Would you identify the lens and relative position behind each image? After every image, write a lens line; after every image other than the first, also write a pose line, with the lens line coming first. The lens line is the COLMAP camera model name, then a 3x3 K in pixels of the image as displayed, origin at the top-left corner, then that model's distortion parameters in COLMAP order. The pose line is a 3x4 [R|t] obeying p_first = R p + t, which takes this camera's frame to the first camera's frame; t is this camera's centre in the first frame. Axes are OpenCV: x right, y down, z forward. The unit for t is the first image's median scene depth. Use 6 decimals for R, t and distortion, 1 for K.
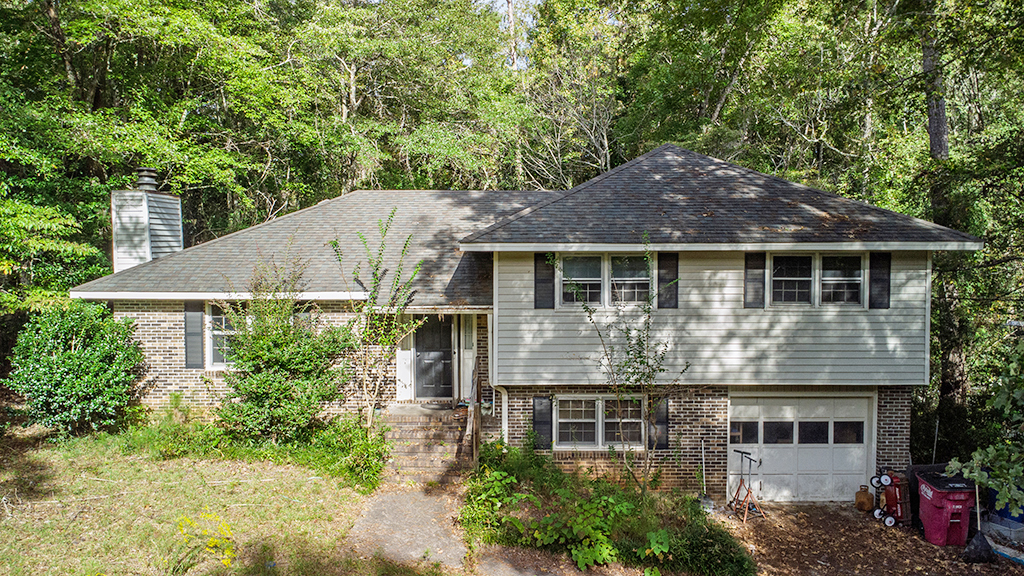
lens RADIAL K [[740.3, 0, 512.0], [0, 740.3, 288.0], [0, 0, 1]] dist [-0.000654, -0.000049]
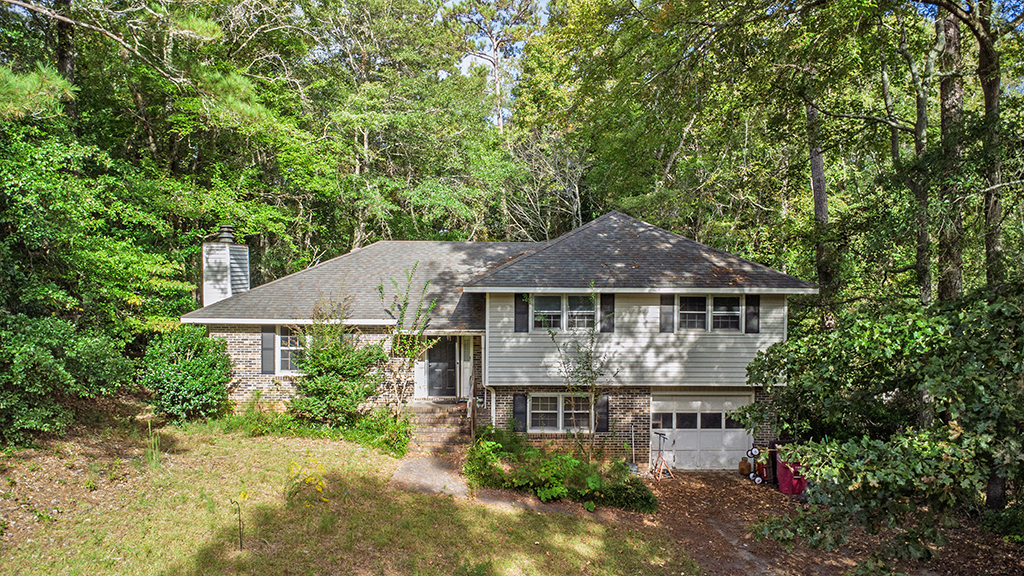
lens RADIAL K [[740.3, 0, 512.0], [0, 740.3, 288.0], [0, 0, 1]] dist [-0.000654, -0.000049]
pose [[0.999733, 0.006975, 0.022007, -0.006273], [-0.006288, 0.999495, -0.031139, -0.012031], [-0.022213, 0.030993, 0.999273, -0.417123]]
